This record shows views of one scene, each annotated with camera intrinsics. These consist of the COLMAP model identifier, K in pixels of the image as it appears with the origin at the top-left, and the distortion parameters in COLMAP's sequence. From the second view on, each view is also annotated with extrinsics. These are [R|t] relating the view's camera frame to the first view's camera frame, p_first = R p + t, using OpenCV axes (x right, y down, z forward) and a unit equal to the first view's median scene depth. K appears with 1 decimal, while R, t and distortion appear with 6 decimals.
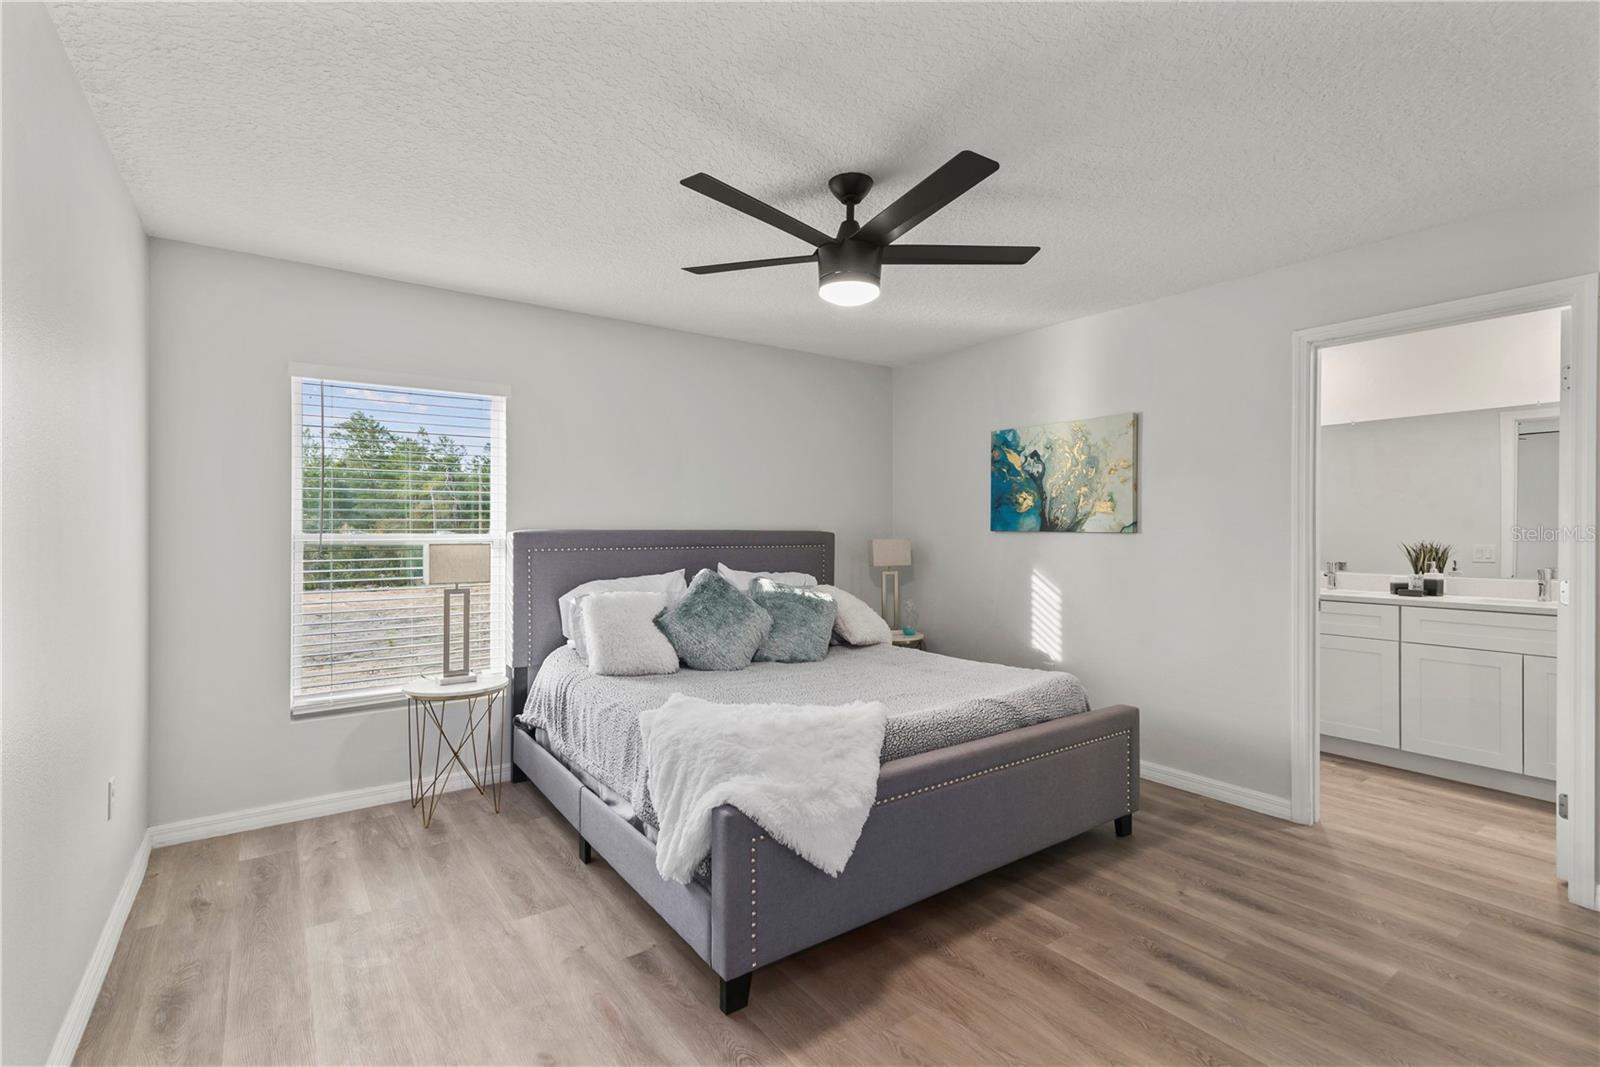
lens RADIAL K [[728.5, 0, 801.0], [0, 728.5, 524.4], [0, 0, 1]] dist [0.015640, -0.000203]
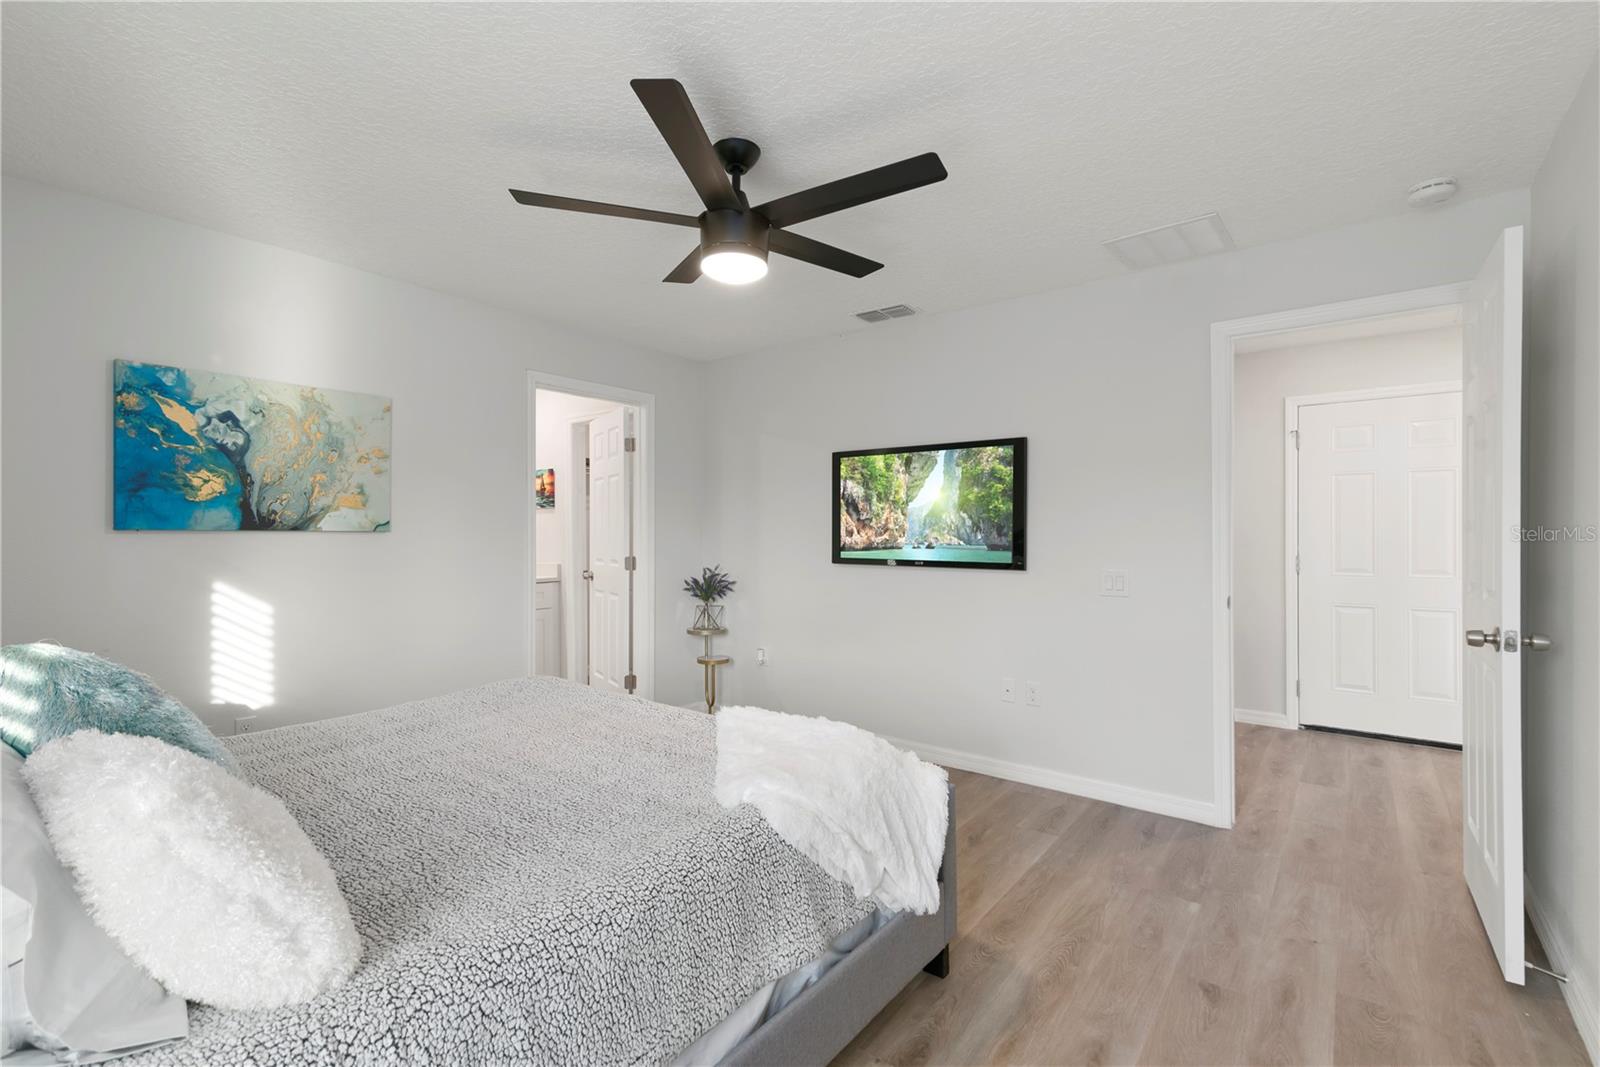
lens RADIAL K [[728.5, 0, 788.5], [0, 728.5, 536.6], [0, 0, 1]] dist [0.015640, -0.000203]
pose [[-0.263267, -0.010699, 0.964664, -0.491556], [-0.011018, 0.999907, 0.008083, 0.004507], [-0.964660, -0.008501, -0.263361, 0.689666]]
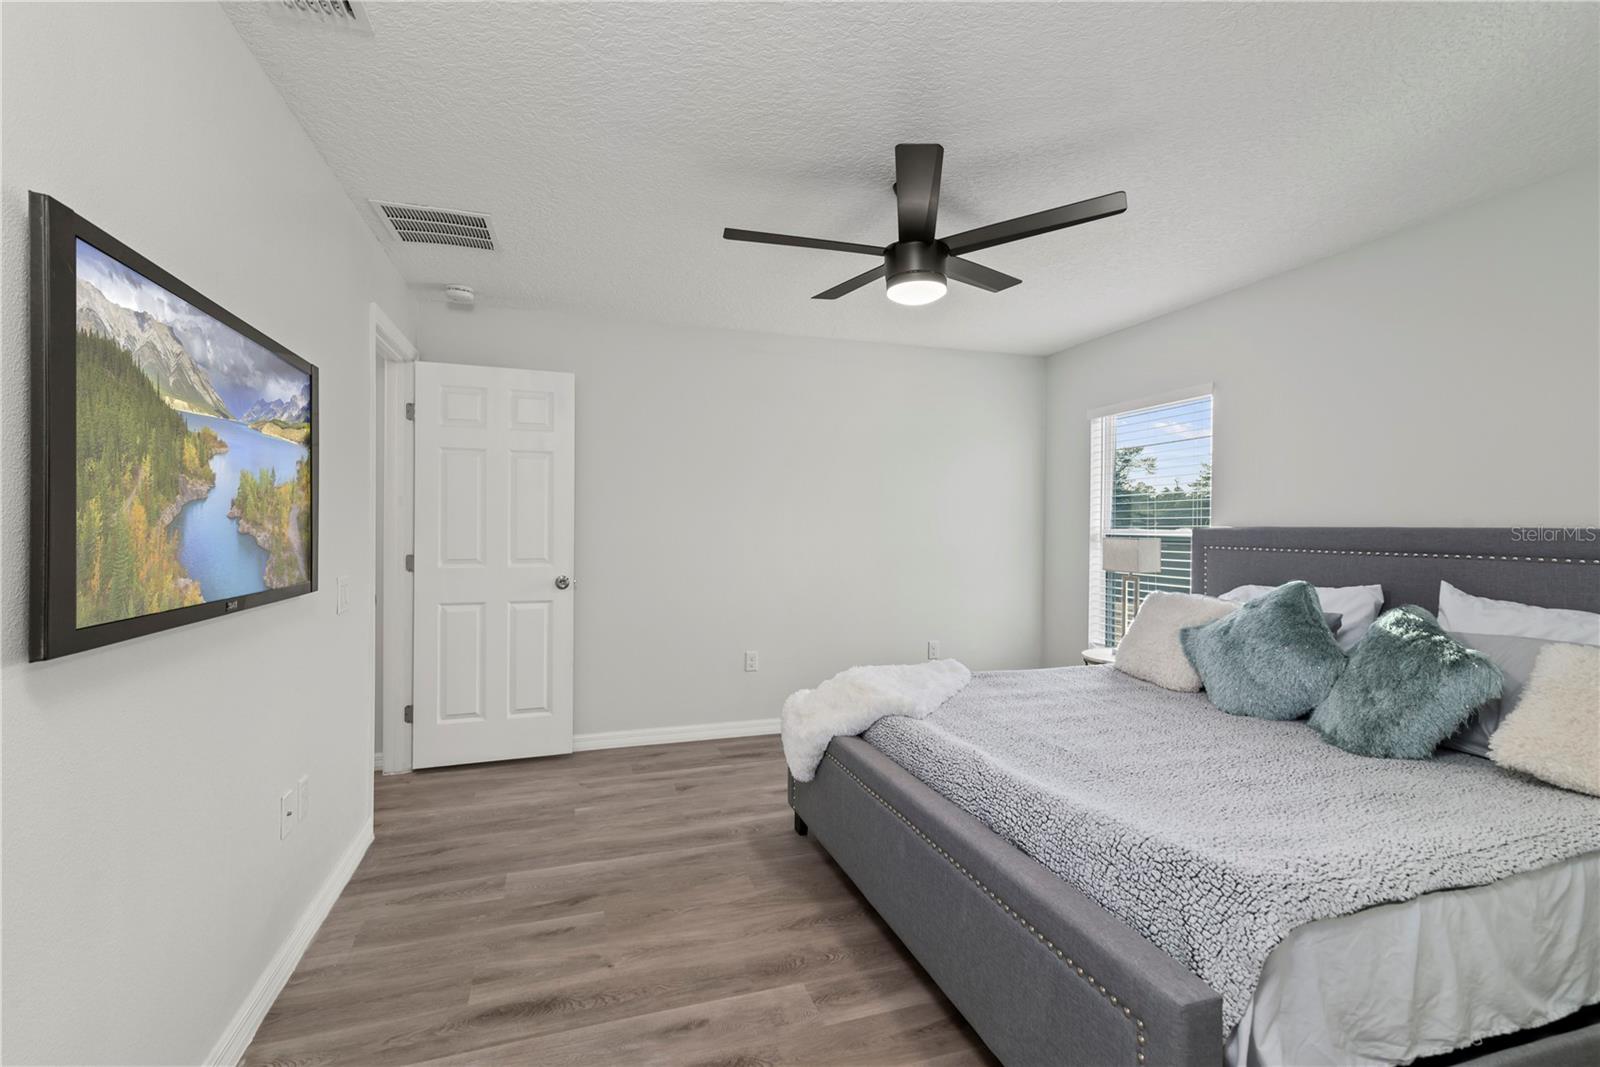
lens RADIAL K [[728.5, 0, 814.8], [0, 728.5, 529.1], [0, 0, 1]] dist [0.015640, -0.000203]
pose [[-0.290796, 0.004428, -0.956775, 0.635984], [0.005209, 0.999982, 0.003045, 0.004673], [0.956771, -0.004098, -0.290813, 0.680985]]
